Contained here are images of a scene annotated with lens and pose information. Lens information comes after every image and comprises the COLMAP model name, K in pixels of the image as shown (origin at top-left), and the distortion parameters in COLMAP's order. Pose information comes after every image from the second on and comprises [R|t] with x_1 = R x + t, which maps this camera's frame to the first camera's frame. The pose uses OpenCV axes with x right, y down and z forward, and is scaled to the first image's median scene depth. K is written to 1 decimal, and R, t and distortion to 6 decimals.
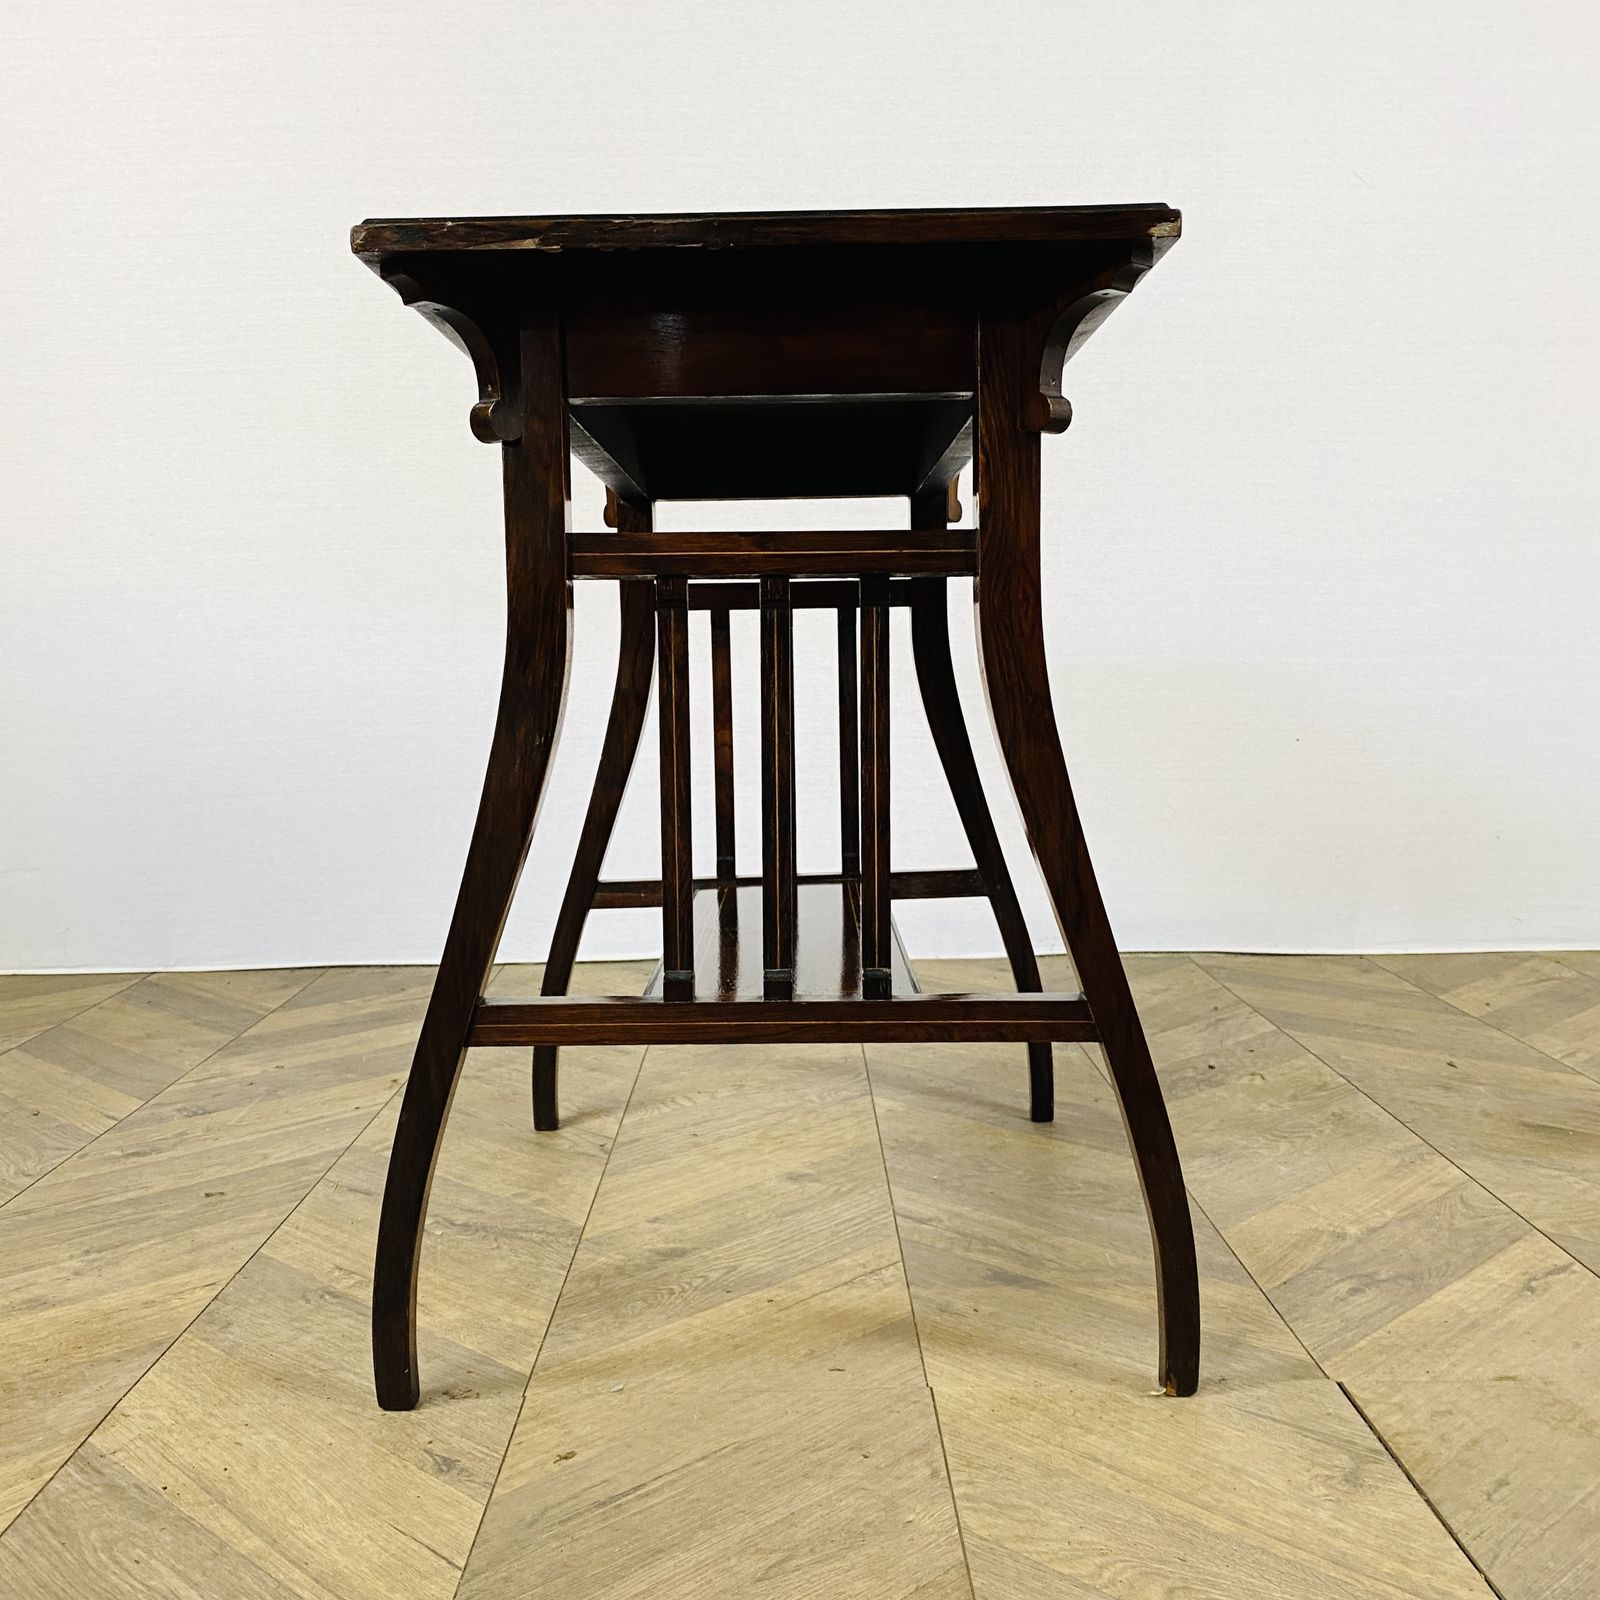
lens RADIAL K [[1685.4, 0, 807.8], [0, 1685.4, 798.3], [0, 0, 1]] dist [0.011391, -0.013144]
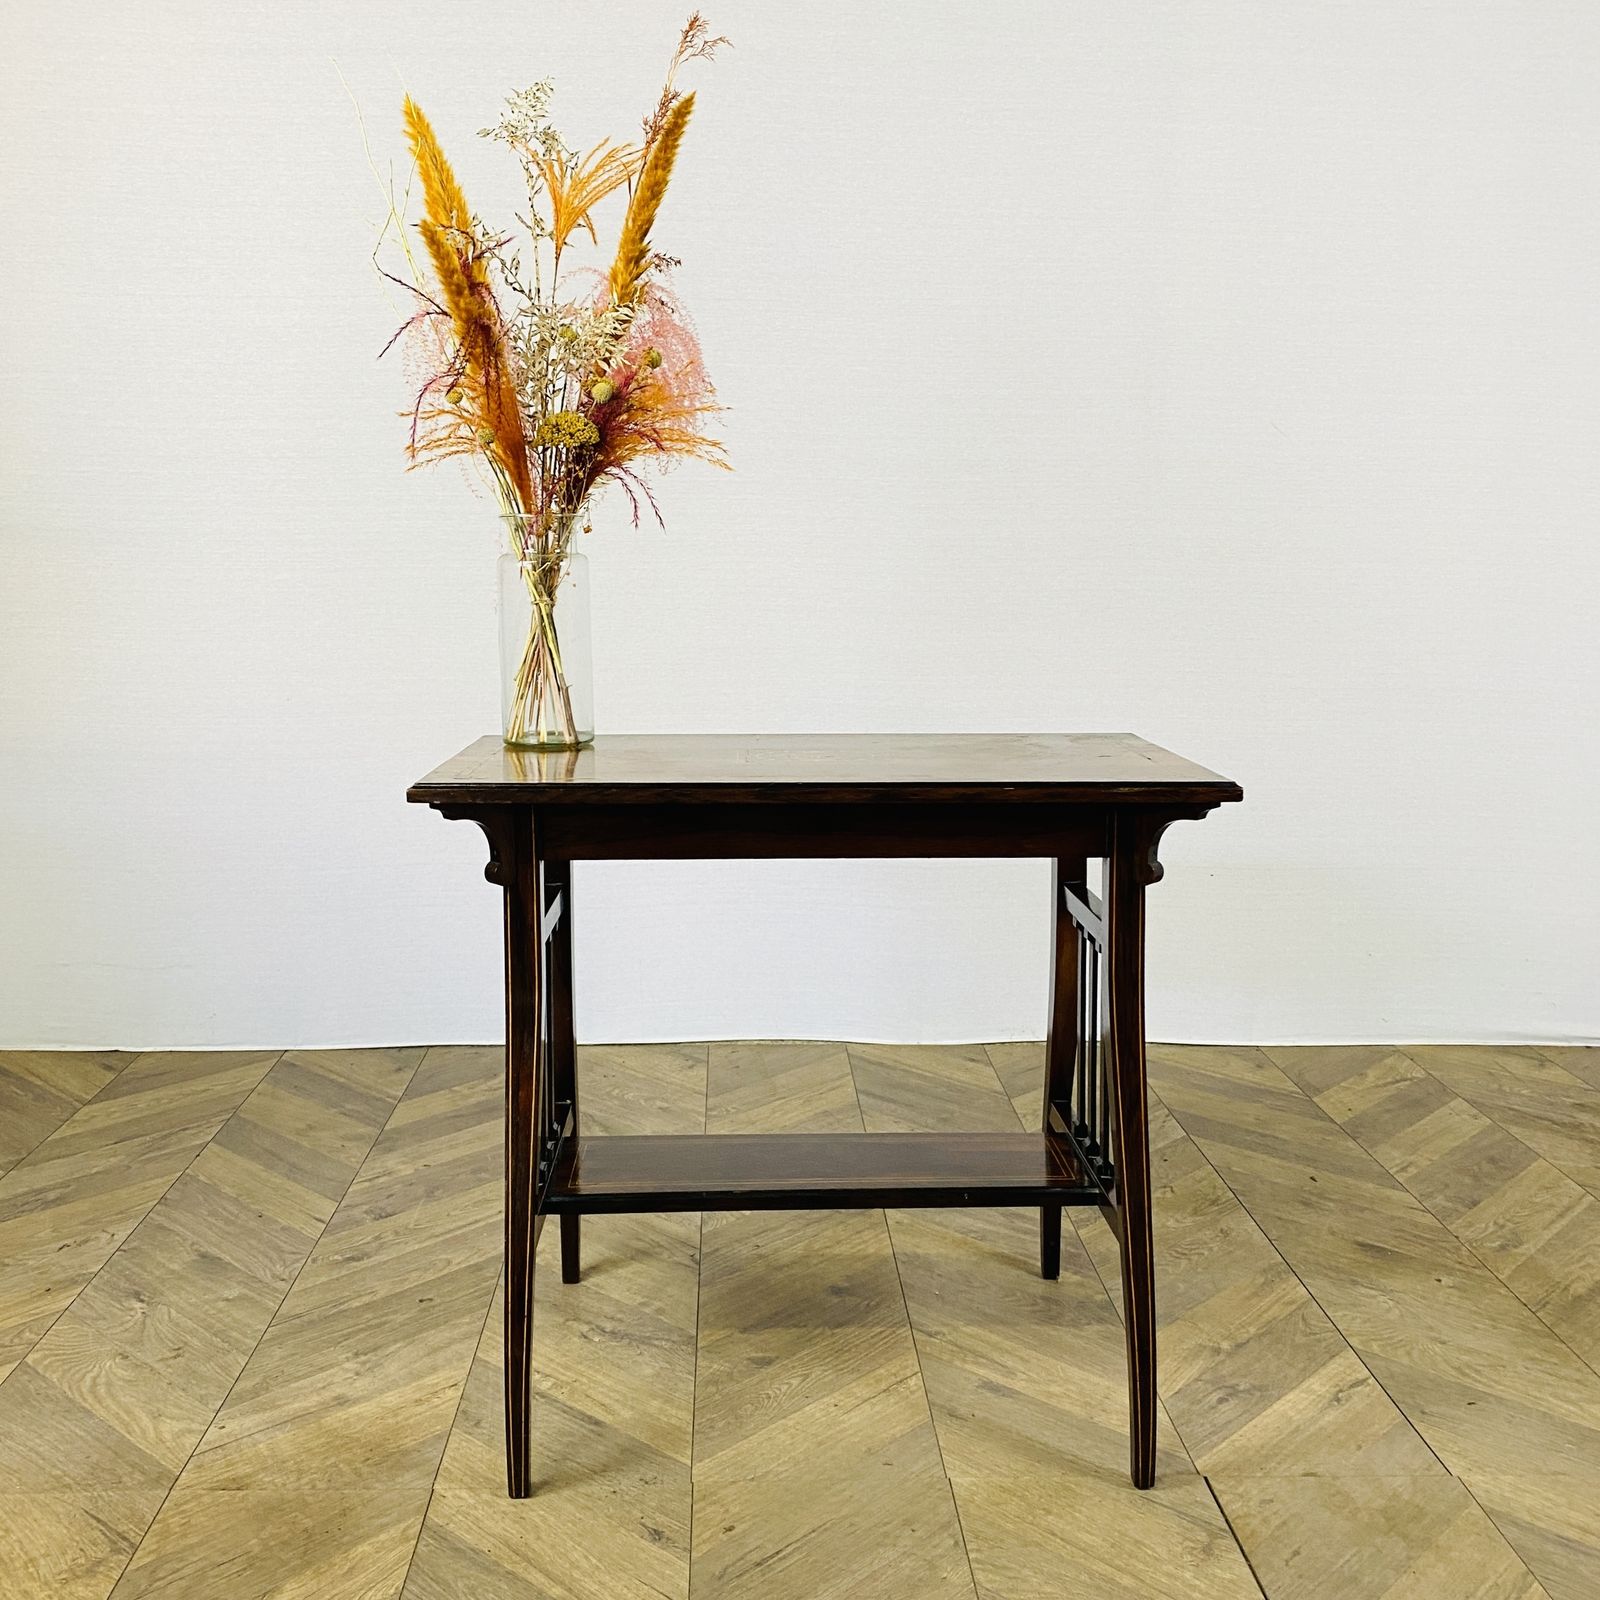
lens RADIAL K [[1700.0, 0, 786.0], [0, 1700.0, 758.6], [0, 0, 1]] dist [0.020579, -0.027110]
pose [[0.999571, 0.016073, 0.024464, -0.111189], [-0.017046, 0.999049, 0.040120, -0.331675], [-0.023796, -0.040520, 0.998895, -0.485173]]
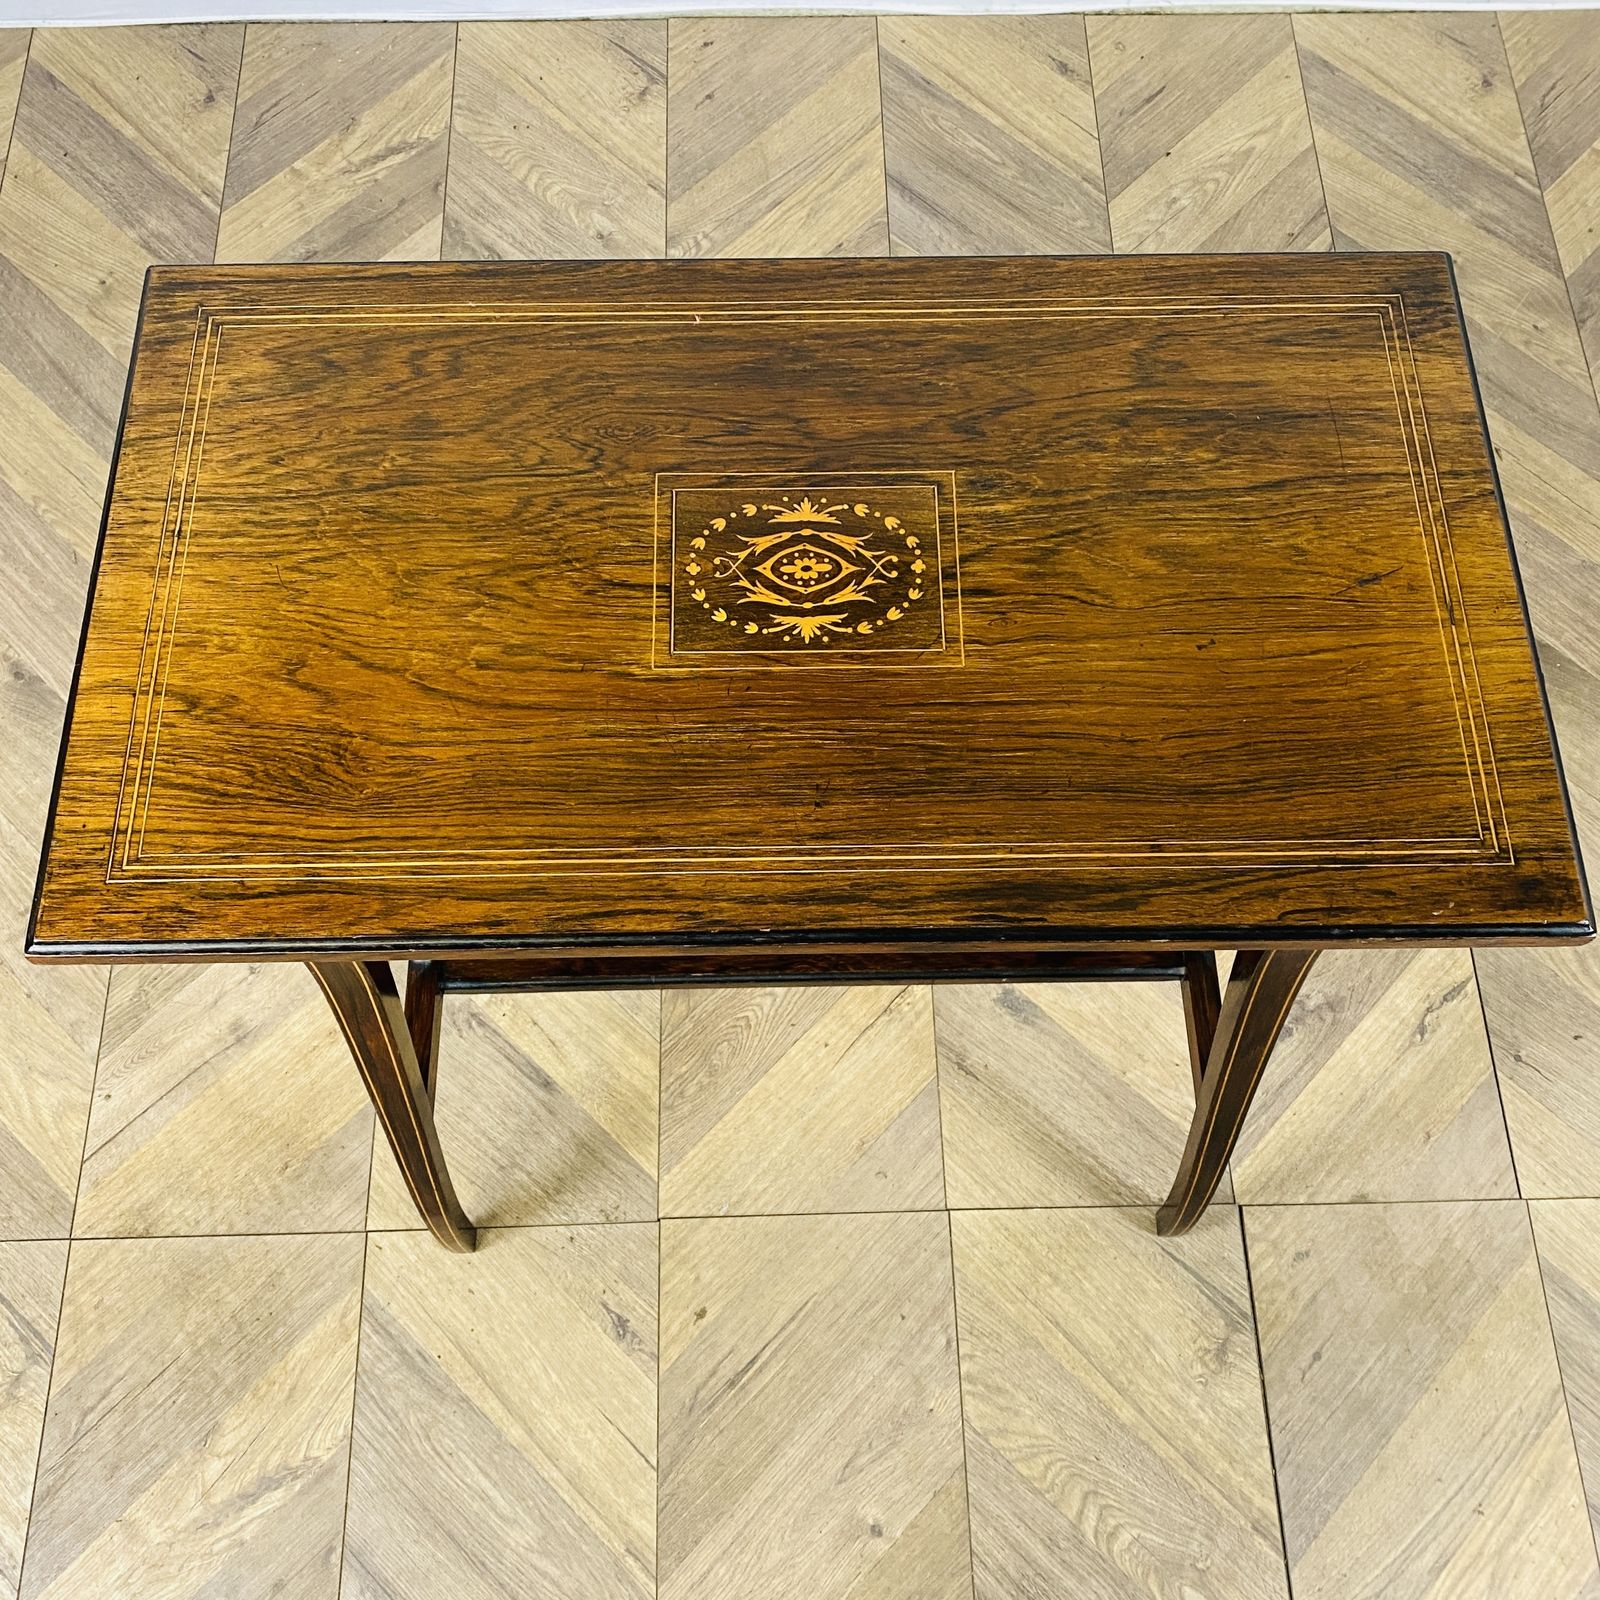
lens RADIAL K [[1663.5, 0, 808.9], [0, 1663.5, 802.7], [0, 0, 1]] dist [0.132693, -0.367024]
pose [[0.999601, -0.004512, 0.027874, -0.068984], [-0.022296, 0.479622, 0.877192, -0.884274], [-0.017327, -0.877464, 0.479330, 0.542119]]
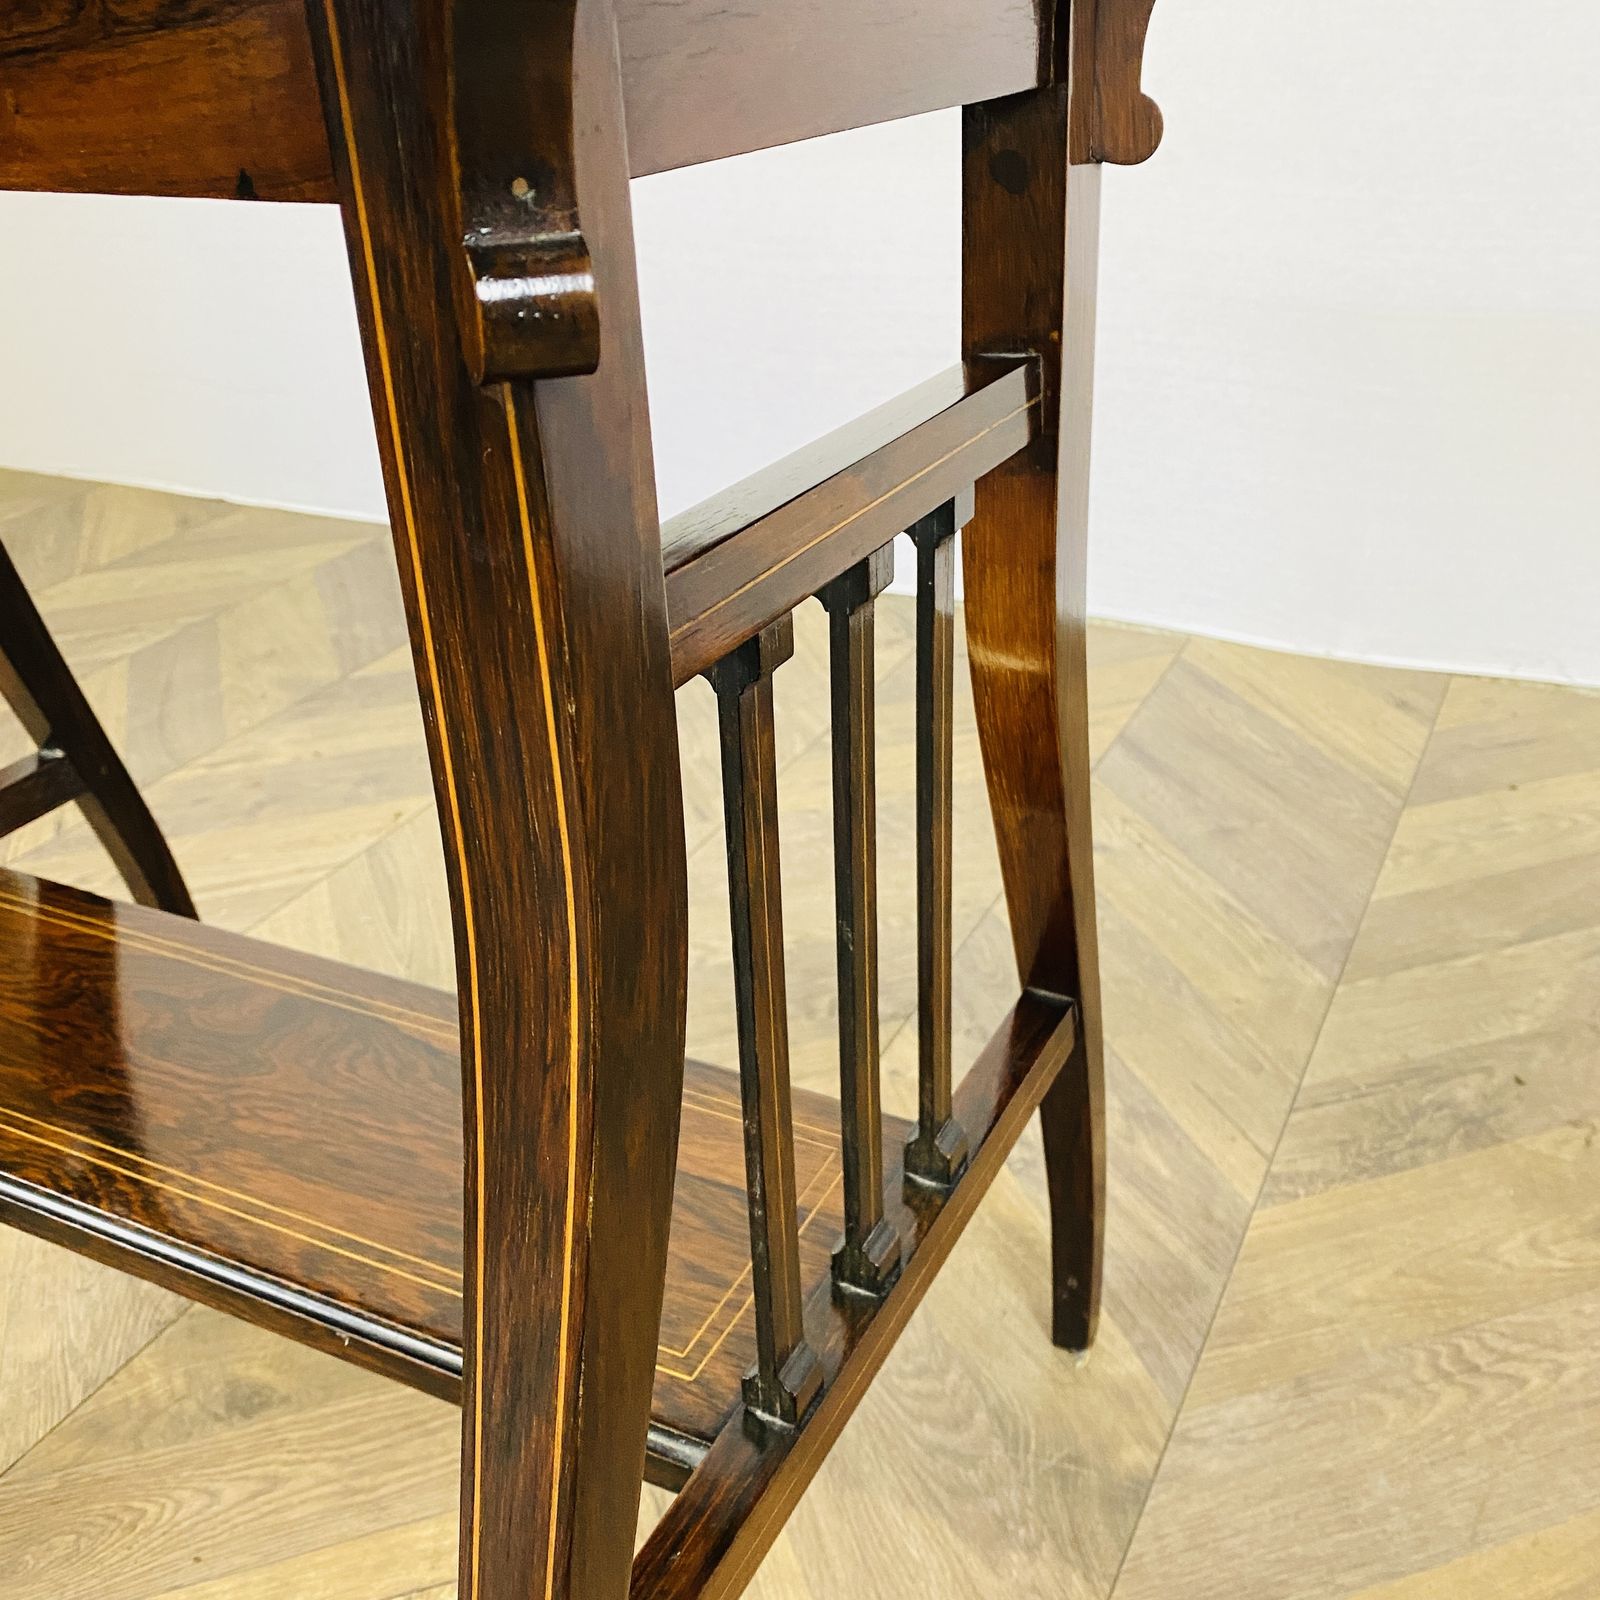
lens RADIAL K [[1664.8, 0, 824.7], [0, 1664.8, 795.7], [0, 0, 1]] dist [0.010493, -0.026626]
pose [[0.893948, 0.197508, -0.402304, 0.355316], [-0.027228, 0.919932, 0.391131, -0.219398], [0.447344, -0.338696, 0.827749, 0.682023]]
